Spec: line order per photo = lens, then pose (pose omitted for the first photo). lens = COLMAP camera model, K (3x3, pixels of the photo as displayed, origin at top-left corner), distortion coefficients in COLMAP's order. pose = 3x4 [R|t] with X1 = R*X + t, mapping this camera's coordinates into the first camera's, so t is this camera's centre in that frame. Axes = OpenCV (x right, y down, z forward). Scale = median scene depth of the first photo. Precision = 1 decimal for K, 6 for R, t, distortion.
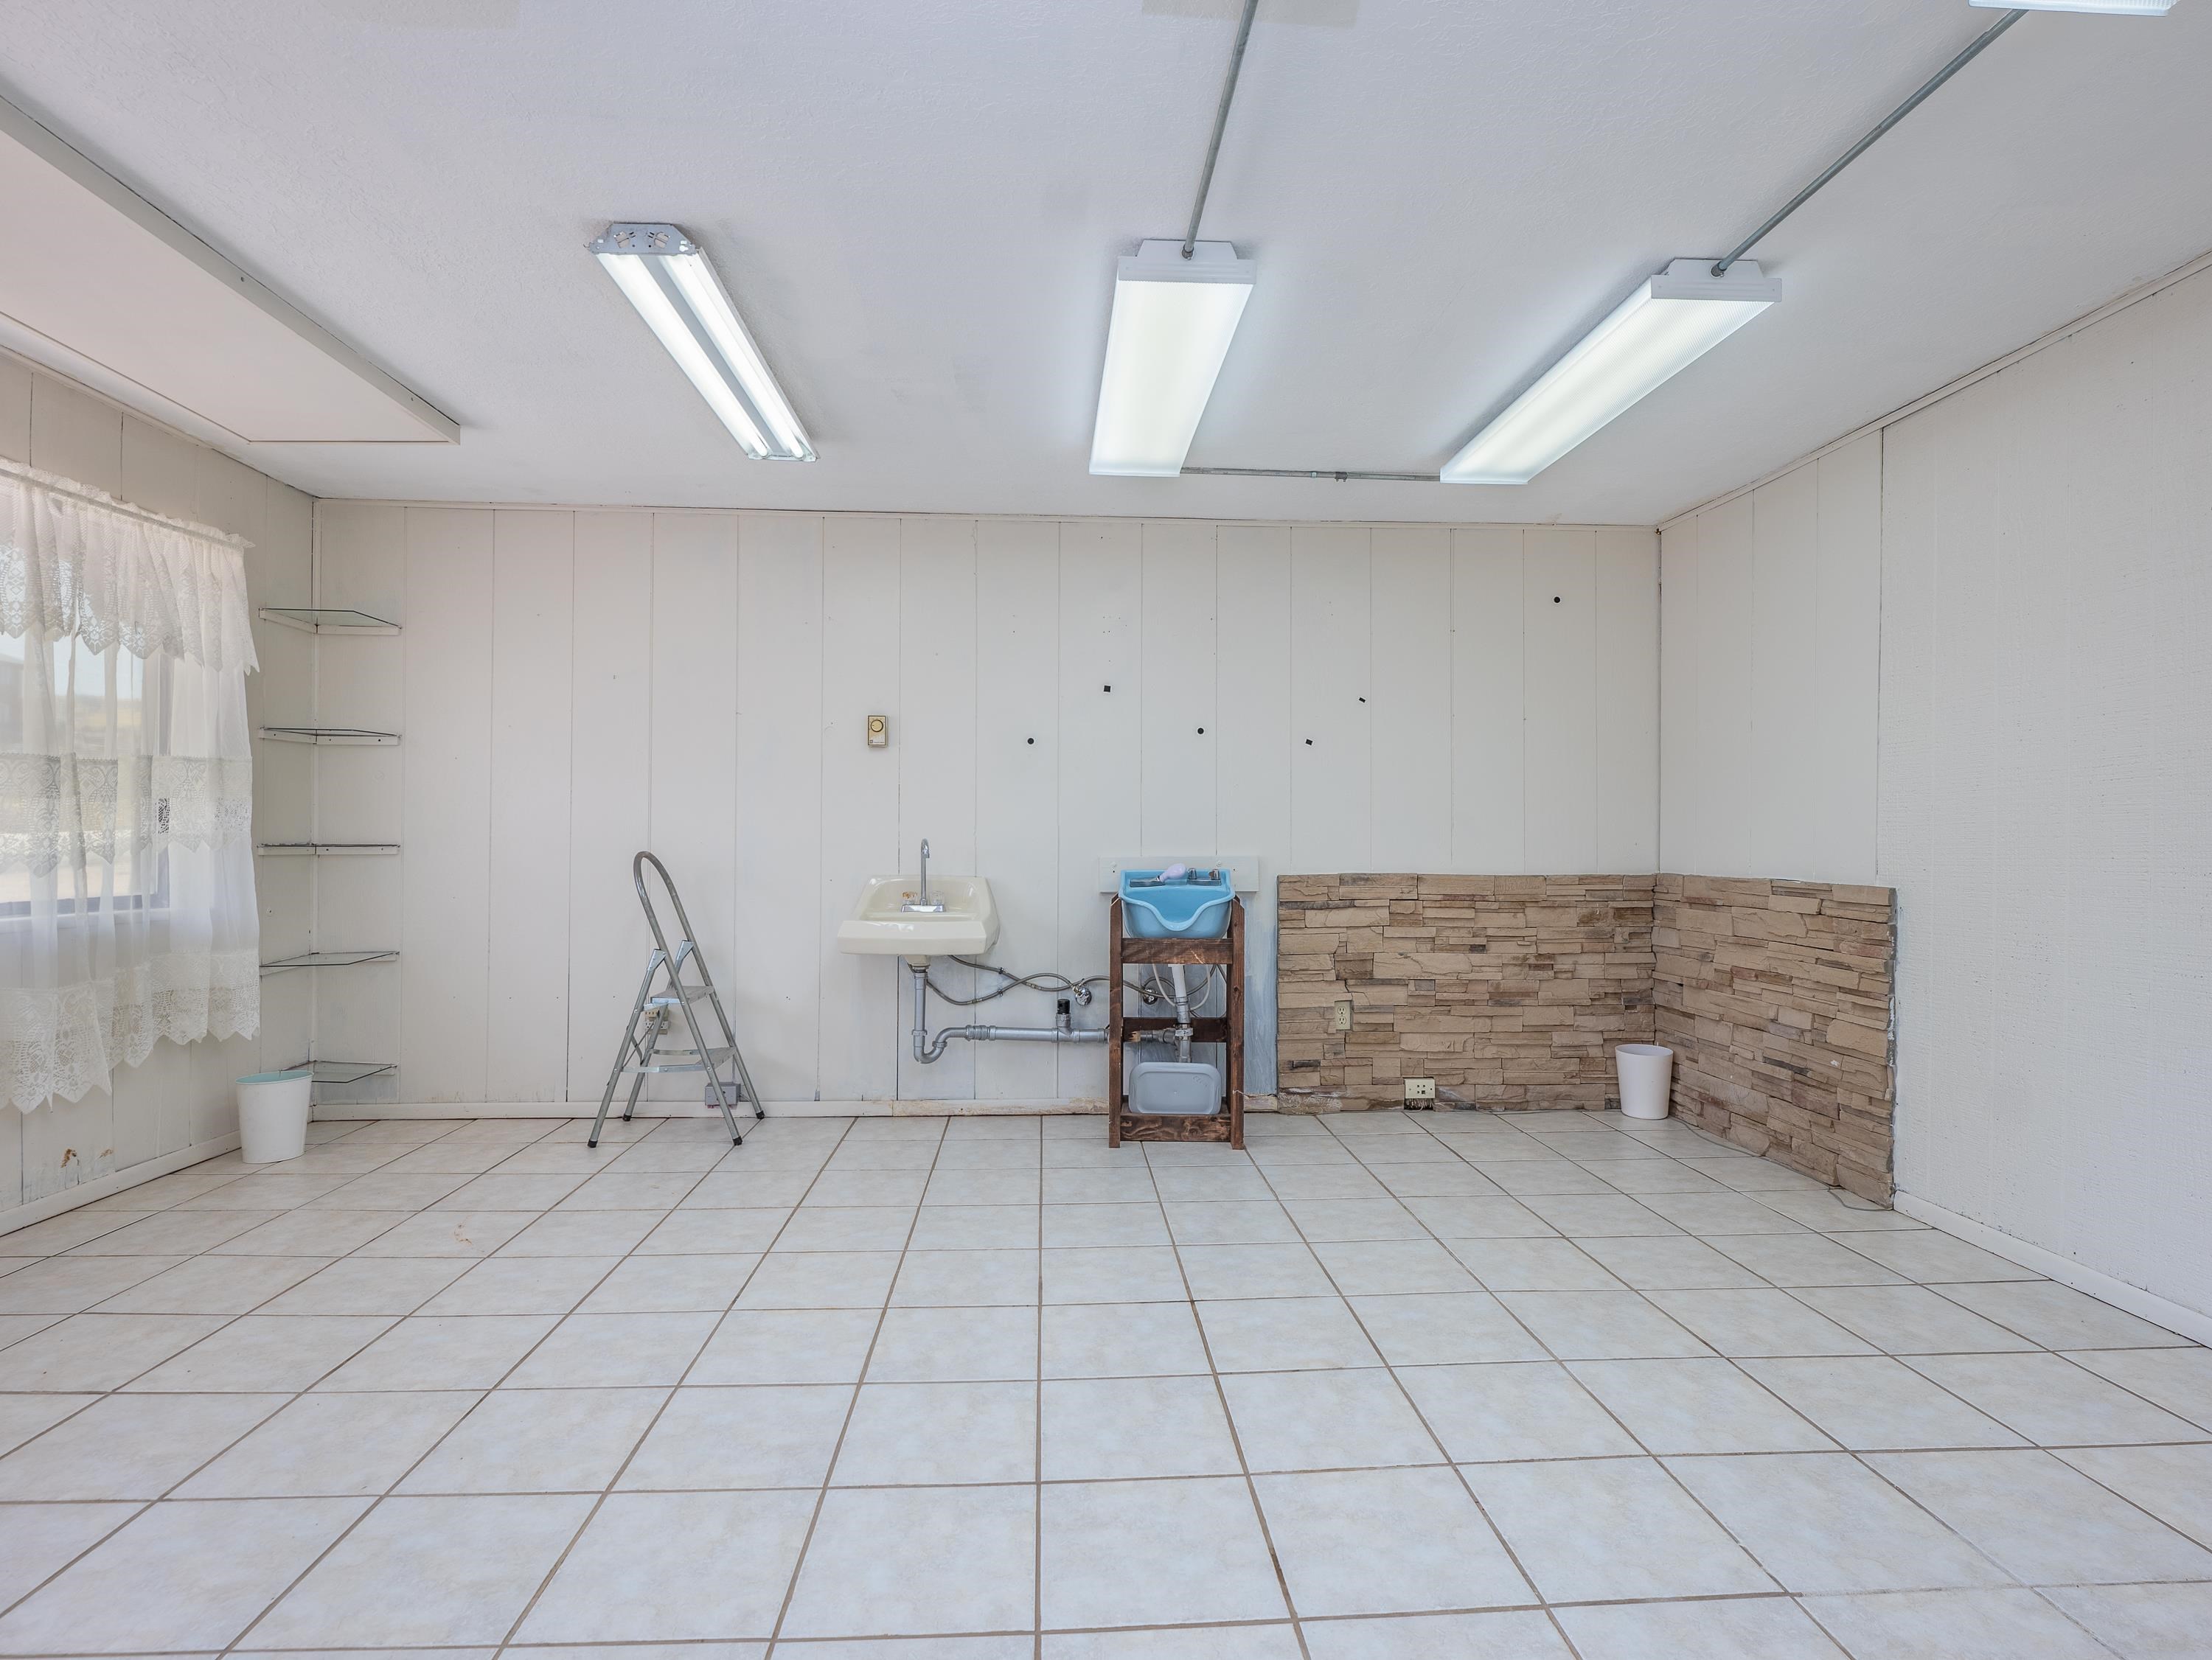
lens RADIAL K [[1103.7, 0, 1101.7], [0, 1103.7, 843.1], [0, 0, 1]] dist [0.001110, -0.000073]
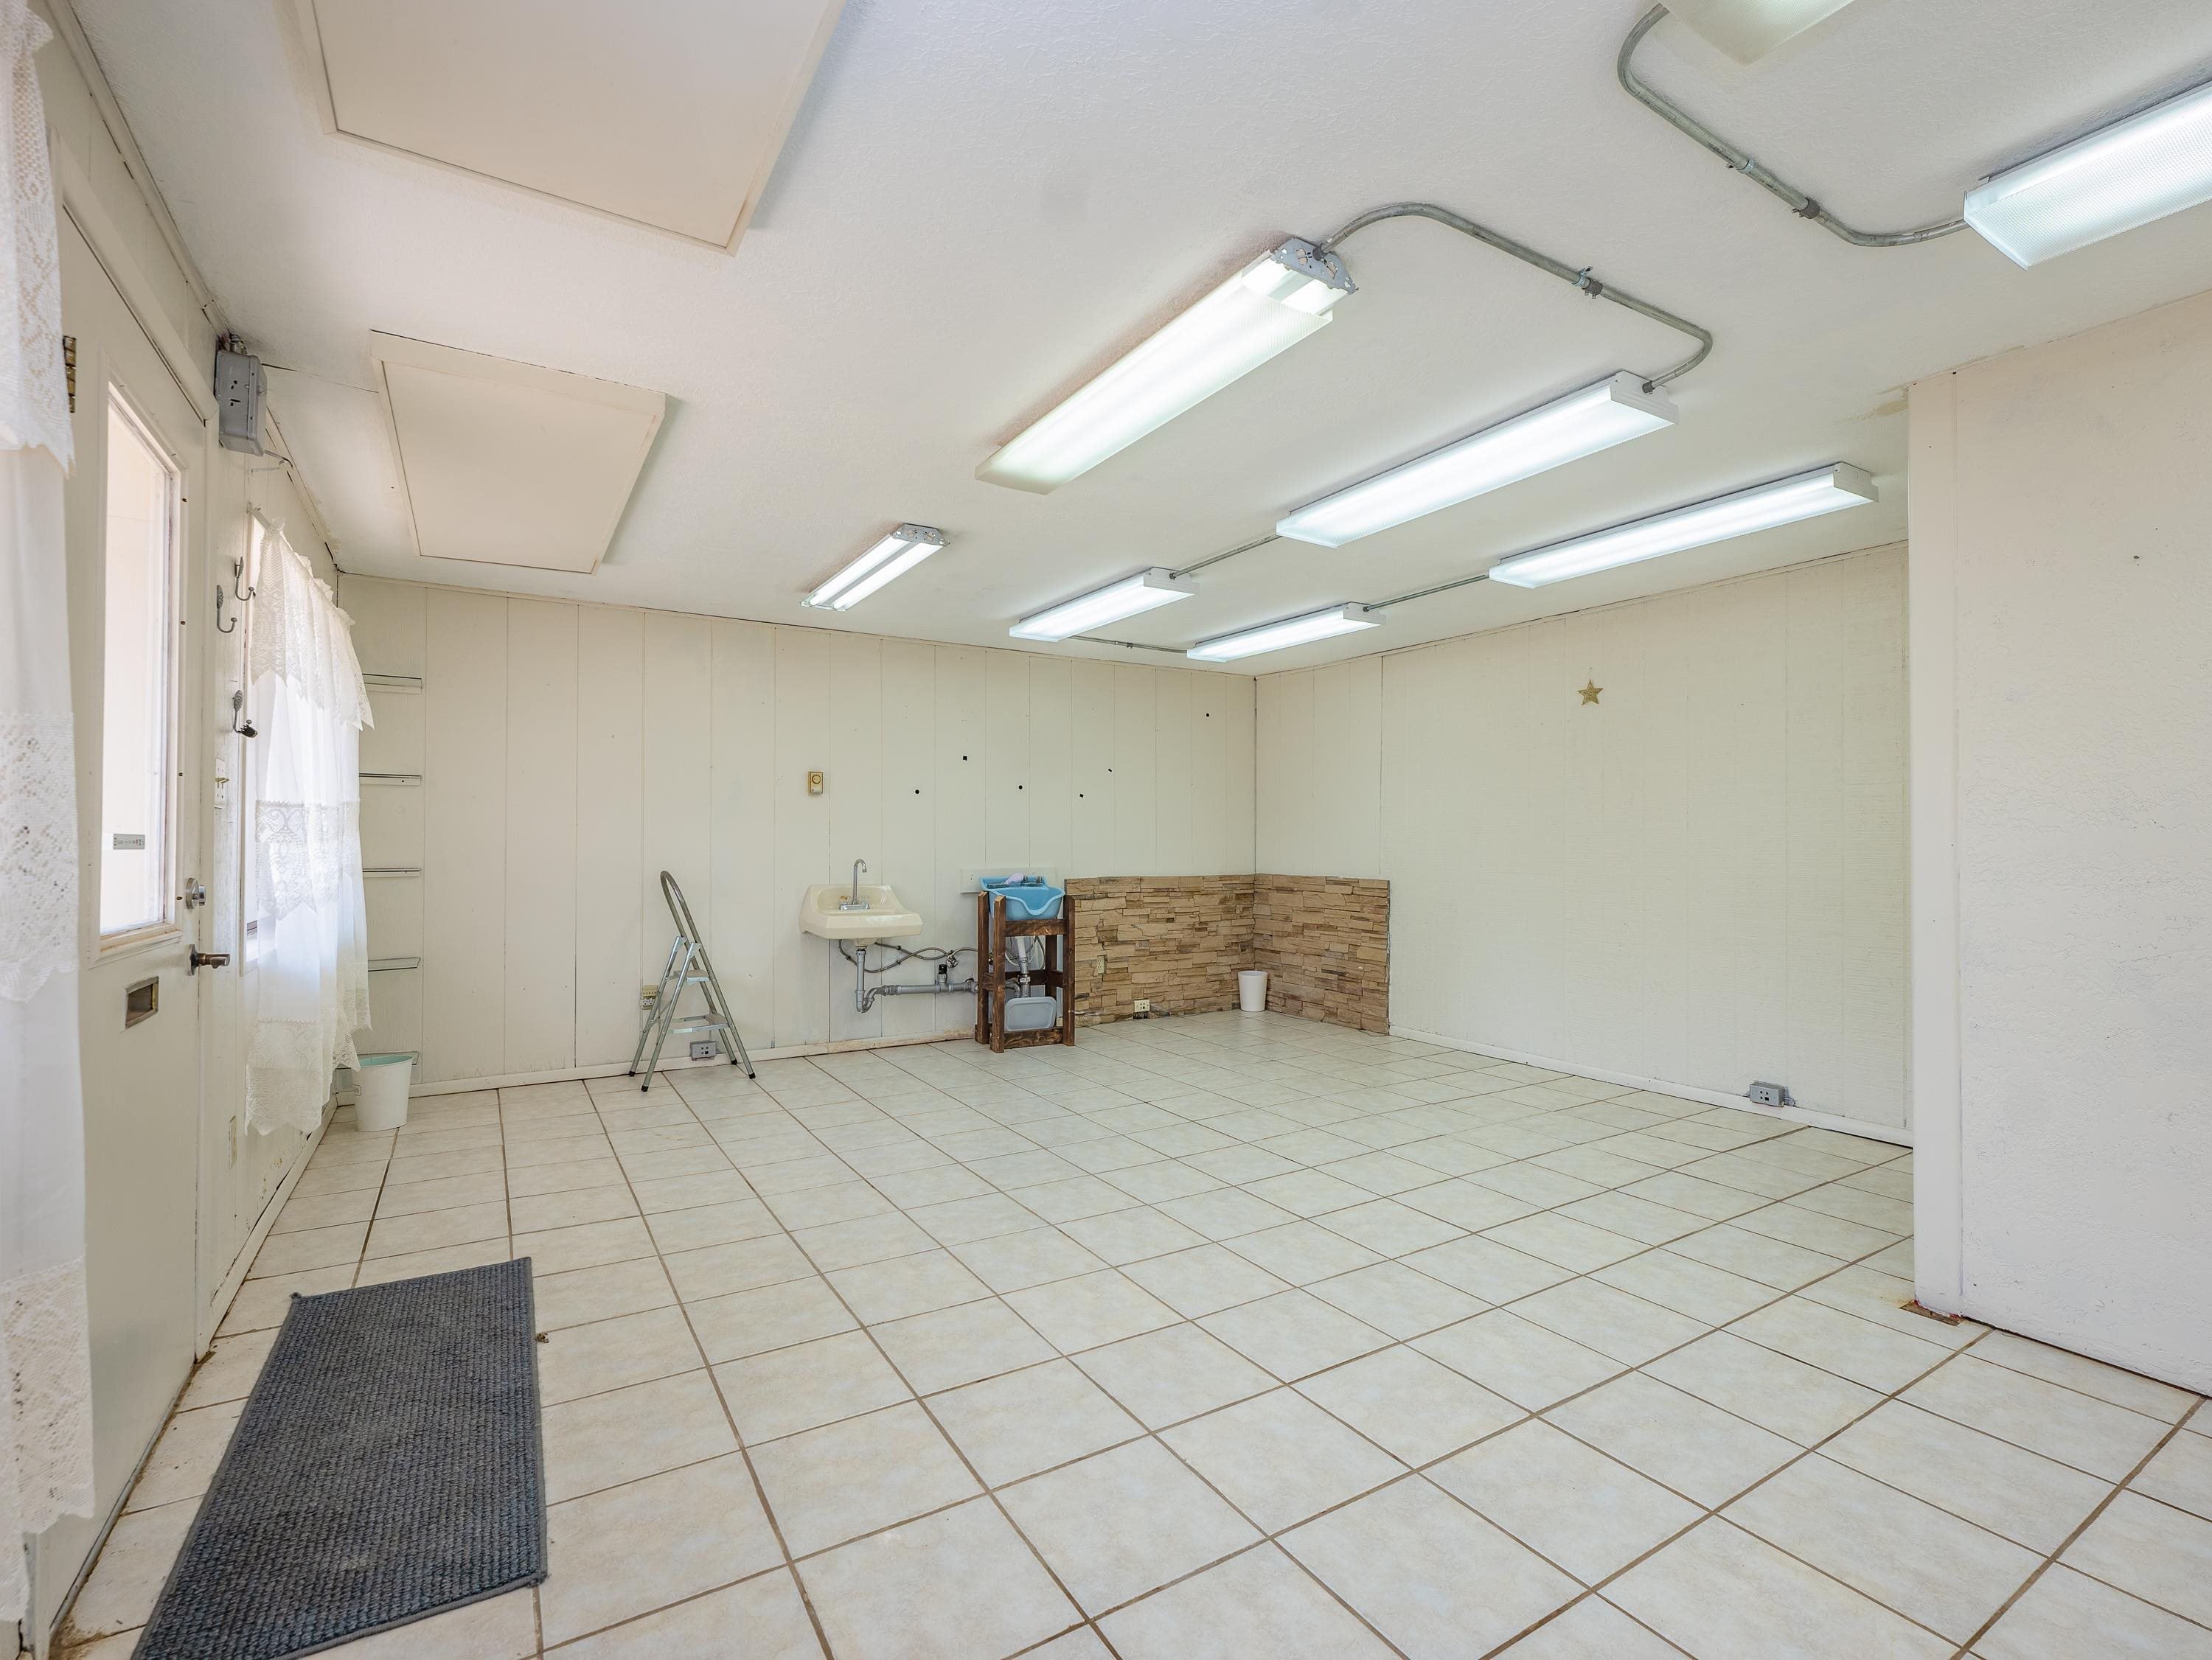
lens RADIAL K [[1012.5, 0, 1094.7], [0, 1012.5, 834.0], [0, 0, 1]] dist [0.000835, -0.000341]
pose [[0.880812, 0.001311, 0.473465, -0.536899], [0.002470, 0.999970, -0.007364, -0.026873], [-0.473460, 0.007655, 0.880782, -0.333614]]
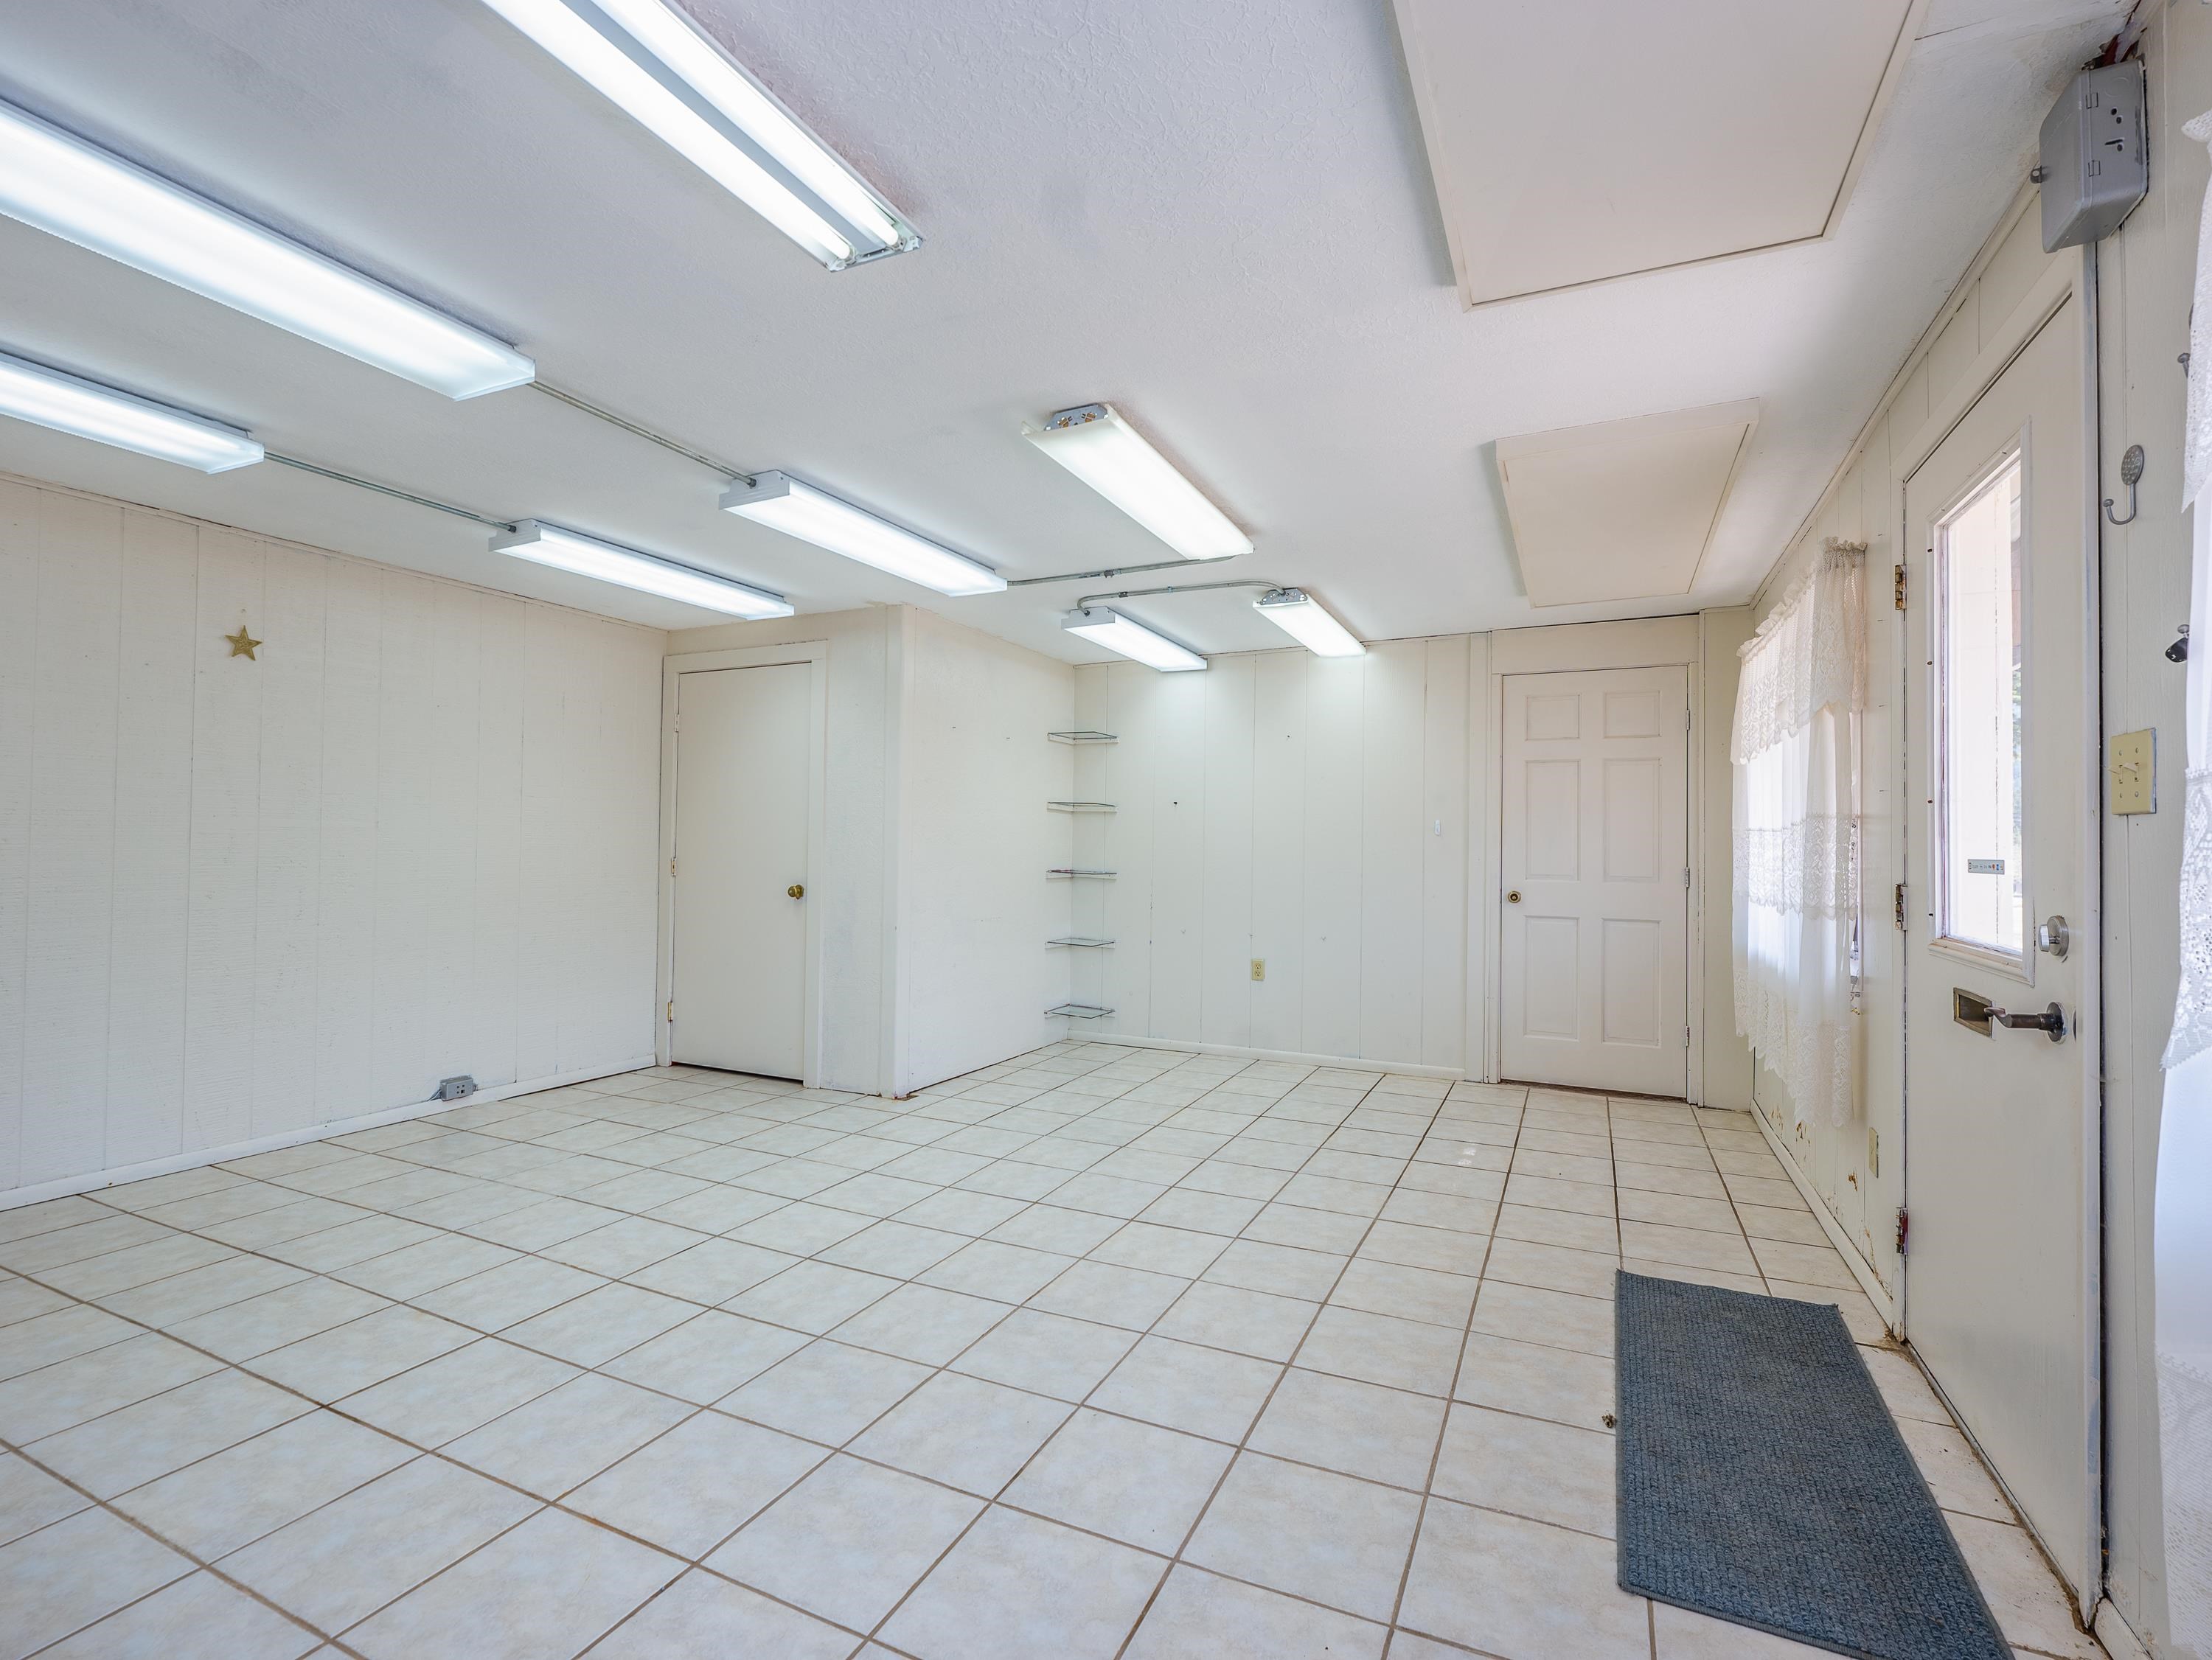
lens RADIAL K [[1012.5, 0, 1115.8], [0, 1012.5, 834.3], [0, 0, 1]] dist [0.000835, -0.000341]
pose [[-0.882748, -0.006098, 0.469806, -0.559445], [-0.013682, 0.999825, -0.012730, -0.031339], [-0.469647, -0.017665, -0.882678, 0.921641]]
